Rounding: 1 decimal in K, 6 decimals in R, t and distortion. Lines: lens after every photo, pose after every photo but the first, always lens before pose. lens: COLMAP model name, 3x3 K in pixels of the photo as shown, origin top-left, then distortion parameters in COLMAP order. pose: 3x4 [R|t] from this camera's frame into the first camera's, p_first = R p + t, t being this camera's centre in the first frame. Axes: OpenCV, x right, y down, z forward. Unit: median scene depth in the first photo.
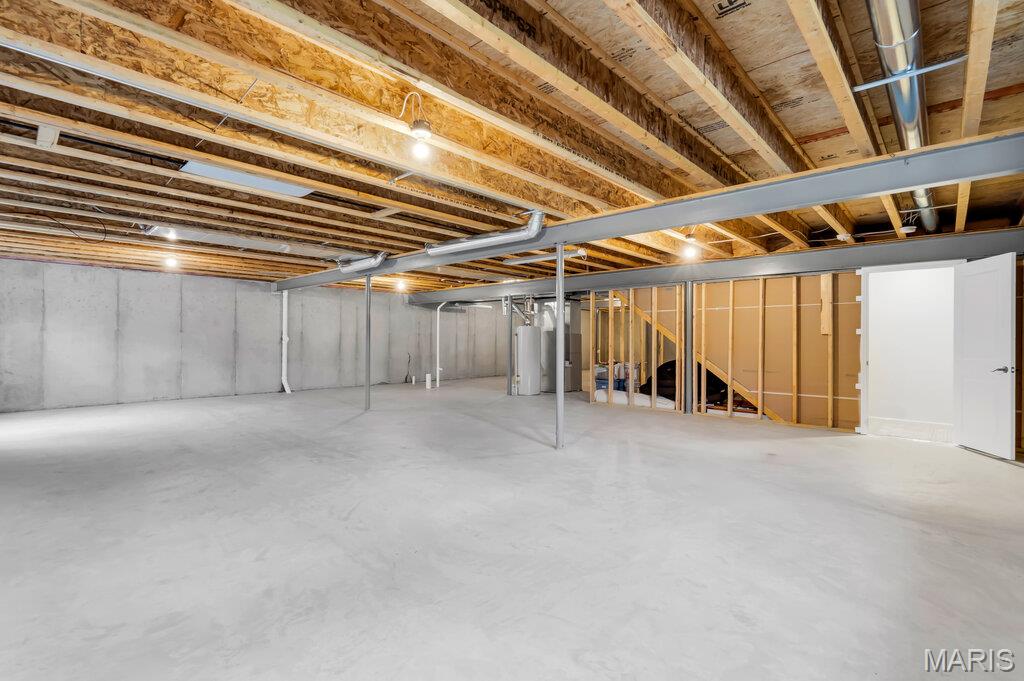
lens RADIAL K [[469.8, 0, 506.0], [0, 469.8, 336.1], [0, 0, 1]] dist [-0.000318, 0.000354]
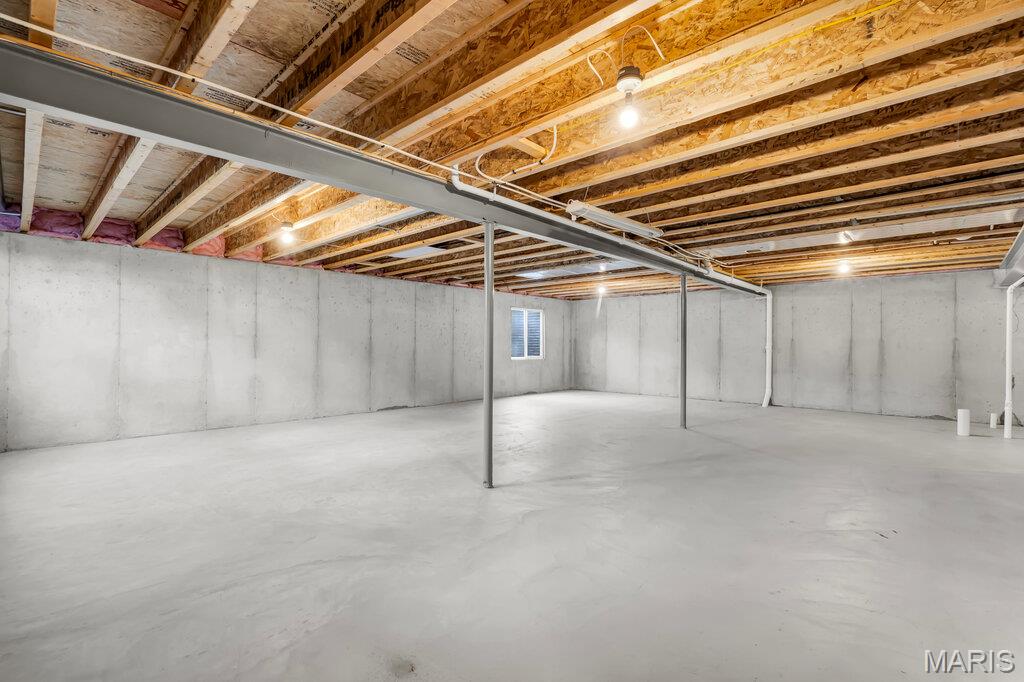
lens RADIAL K [[469.8, 0, 506.2], [0, 469.8, 347.9], [0, 0, 1]] dist [-0.000318, 0.000354]
pose [[-0.008896, 0.006521, -0.999939, 0.460191], [0.004003, 0.999971, 0.006485, -0.000373], [0.999952, -0.003945, -0.008922, 0.541906]]
